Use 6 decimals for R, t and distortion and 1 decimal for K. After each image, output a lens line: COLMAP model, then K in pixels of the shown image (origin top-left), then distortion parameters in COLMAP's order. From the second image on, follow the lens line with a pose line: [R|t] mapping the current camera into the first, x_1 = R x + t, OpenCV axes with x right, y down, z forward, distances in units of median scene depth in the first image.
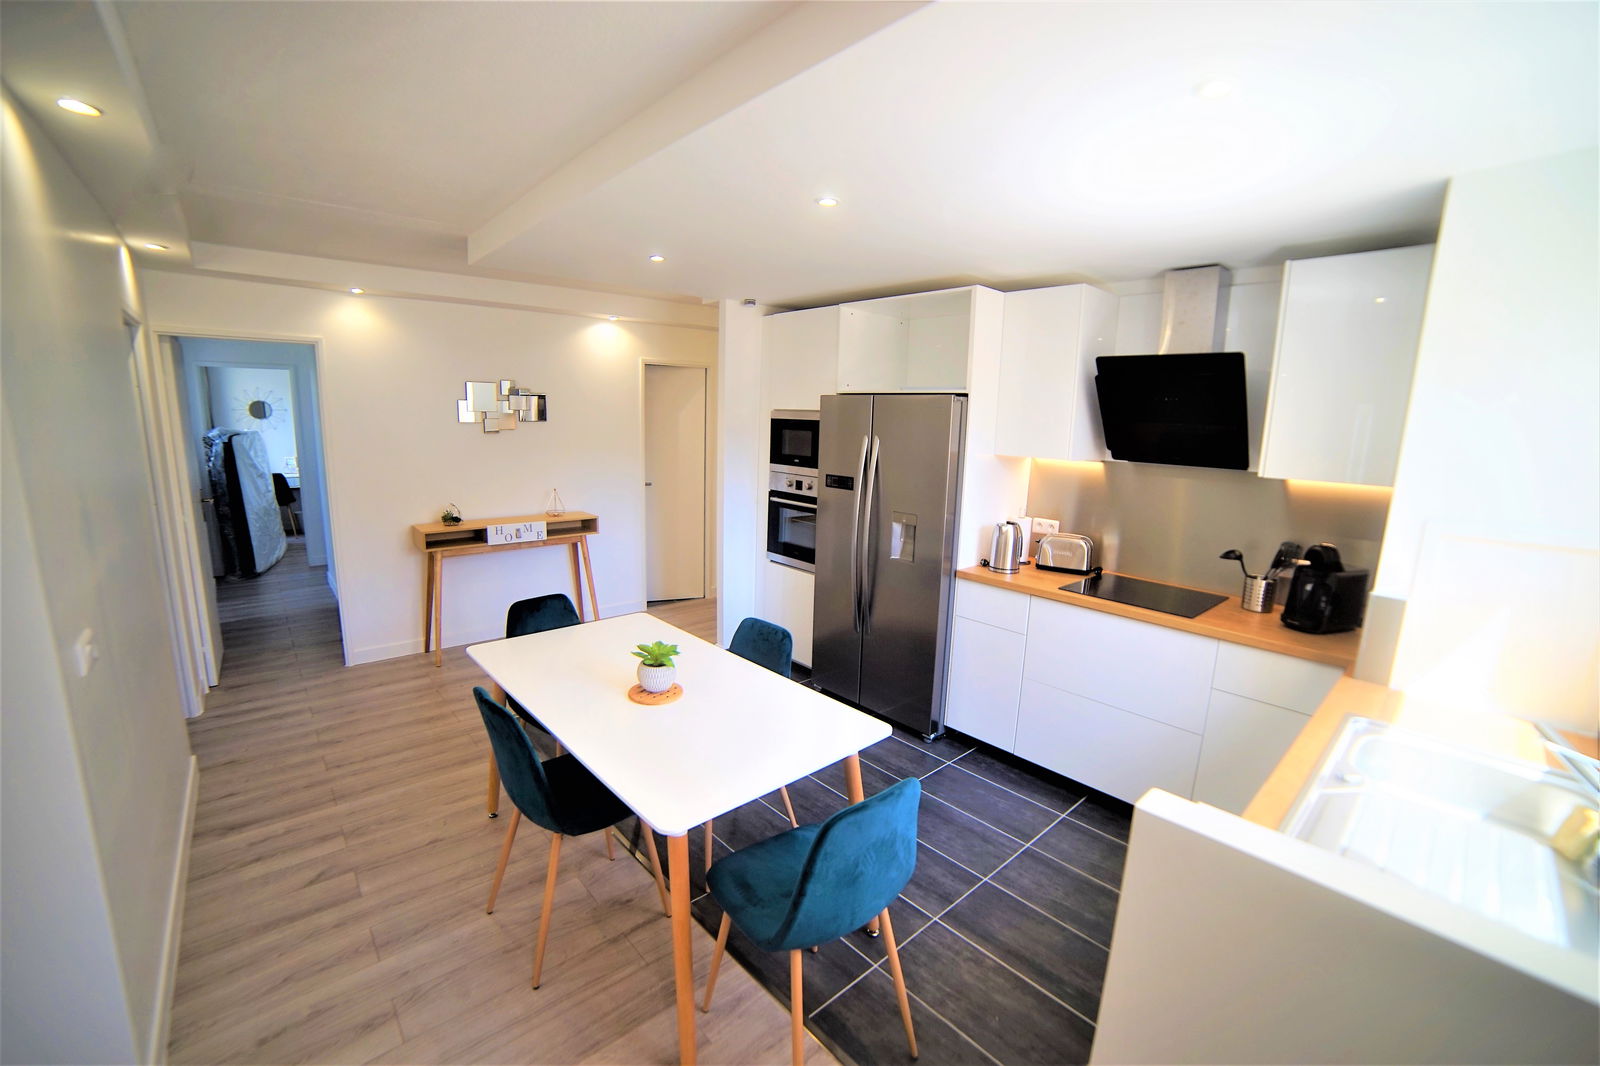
lens RADIAL K [[640.1, 0, 799.5], [0, 640.1, 540.6], [0, 0, 1]] dist [-0.029066, -0.000042]
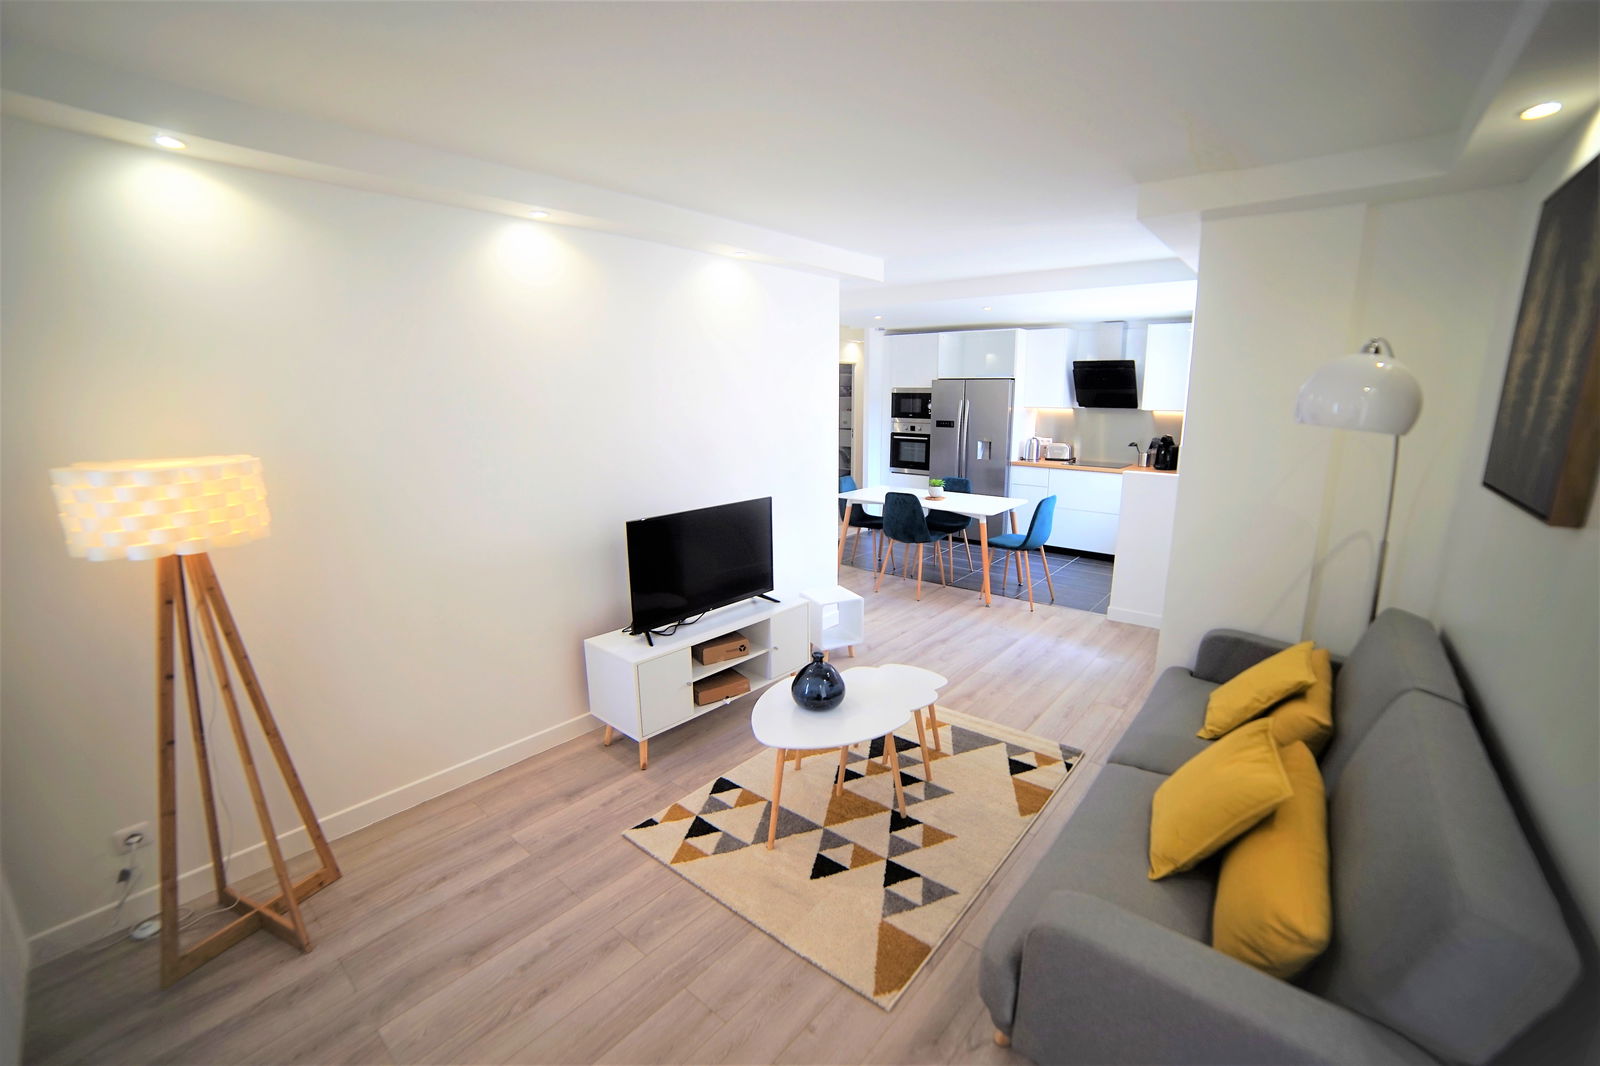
lens RADIAL K [[640.1, 0, 802.5], [0, 640.1, 527.7], [0, 0, 1]] dist [-0.029066, -0.000042]
pose [[0.988523, -0.065196, 0.136276, -0.695055], [0.061524, 0.997624, 0.030990, 0.145892], [-0.137973, -0.022250, 0.990186, -0.937986]]
